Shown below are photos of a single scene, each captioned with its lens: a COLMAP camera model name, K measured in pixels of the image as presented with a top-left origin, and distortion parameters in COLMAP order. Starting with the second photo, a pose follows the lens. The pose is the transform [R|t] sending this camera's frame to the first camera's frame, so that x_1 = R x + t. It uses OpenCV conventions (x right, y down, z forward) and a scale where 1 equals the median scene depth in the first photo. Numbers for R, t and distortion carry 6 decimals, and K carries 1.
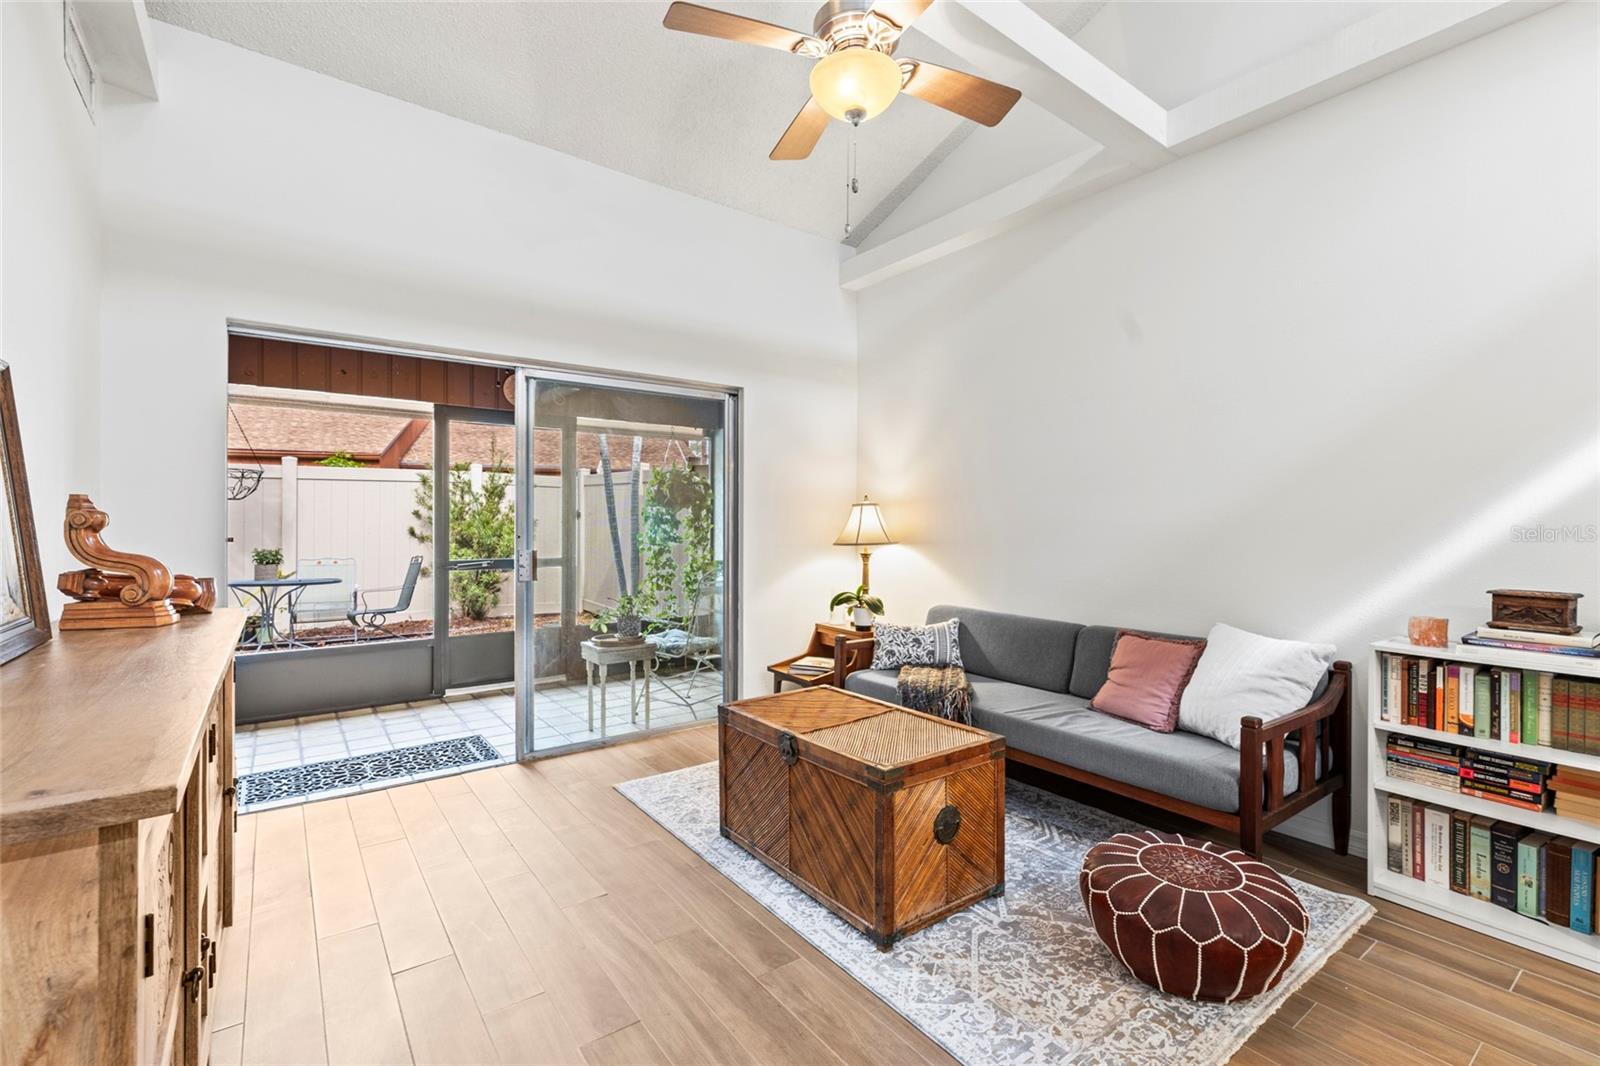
lens RADIAL K [[719.0, 0, 807.1], [0, 719.0, 525.7], [0, 0, 1]] dist [0.007425, -0.003266]
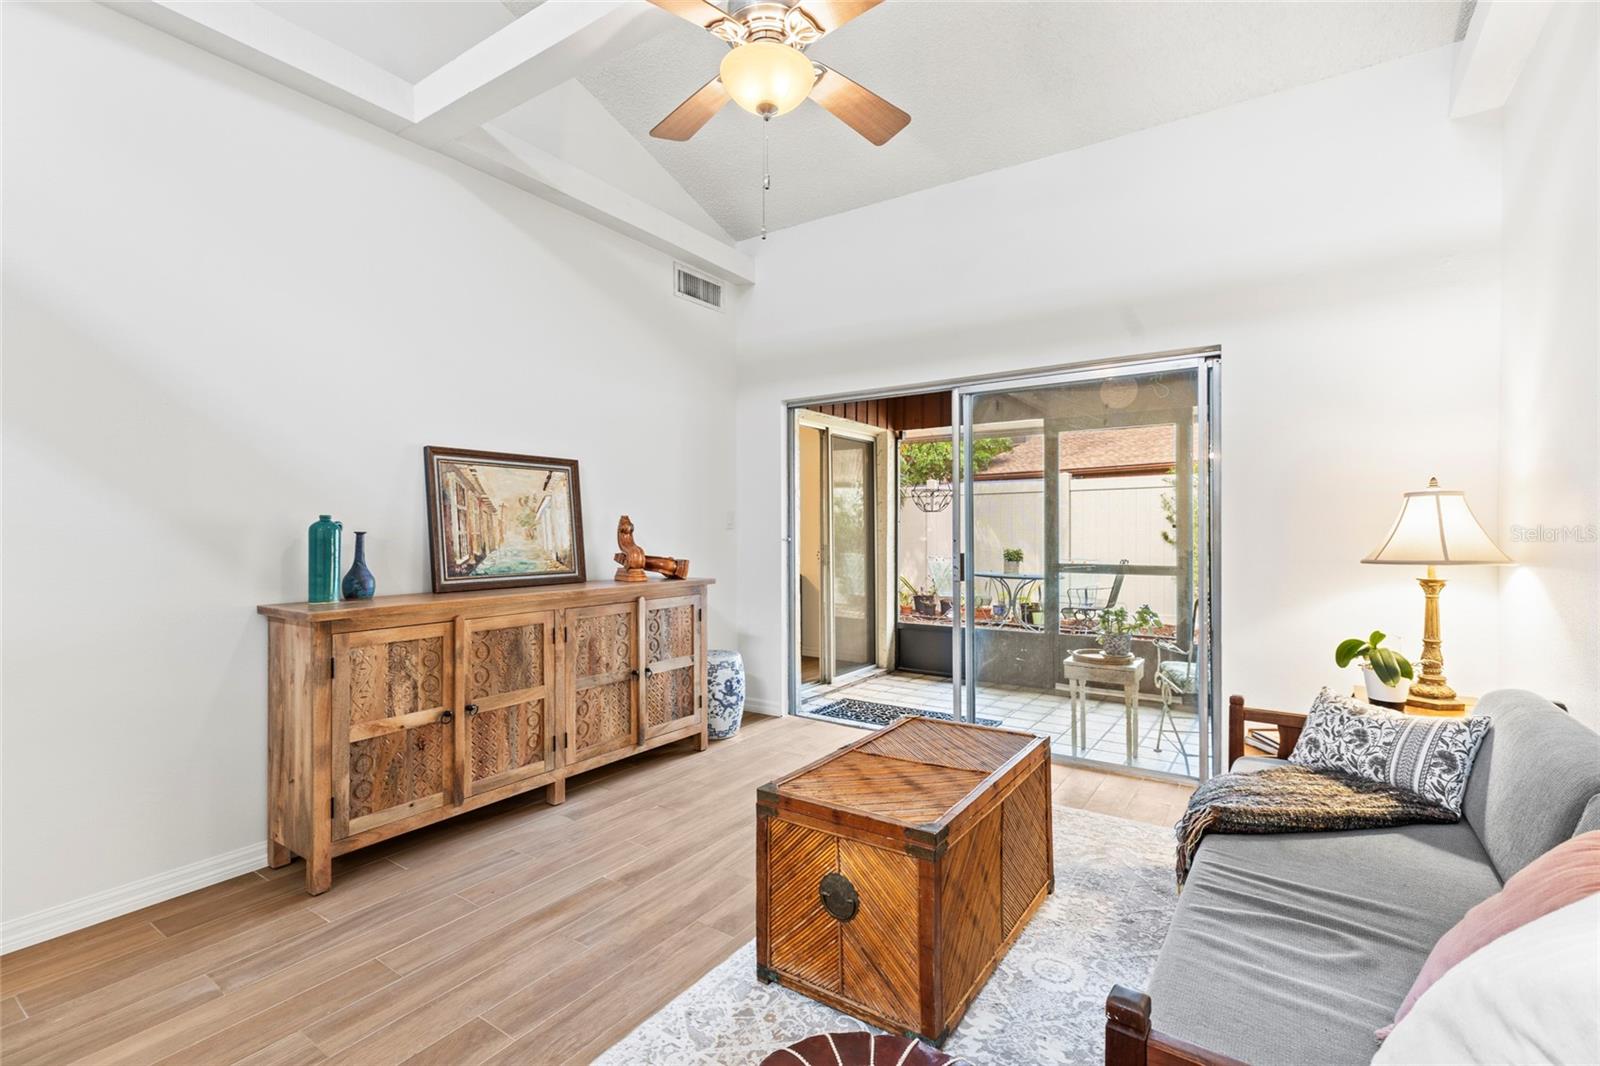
lens RADIAL K [[719.0, 0, 790.5], [0, 719.0, 530.2], [0, 0, 1]] dist [0.007425, -0.003266]
pose [[0.315402, -0.000405, -0.948958, 0.549265], [0.001028, 0.999999, -0.000085, -0.001106], [0.948958, -0.000948, 0.315402, 0.396697]]
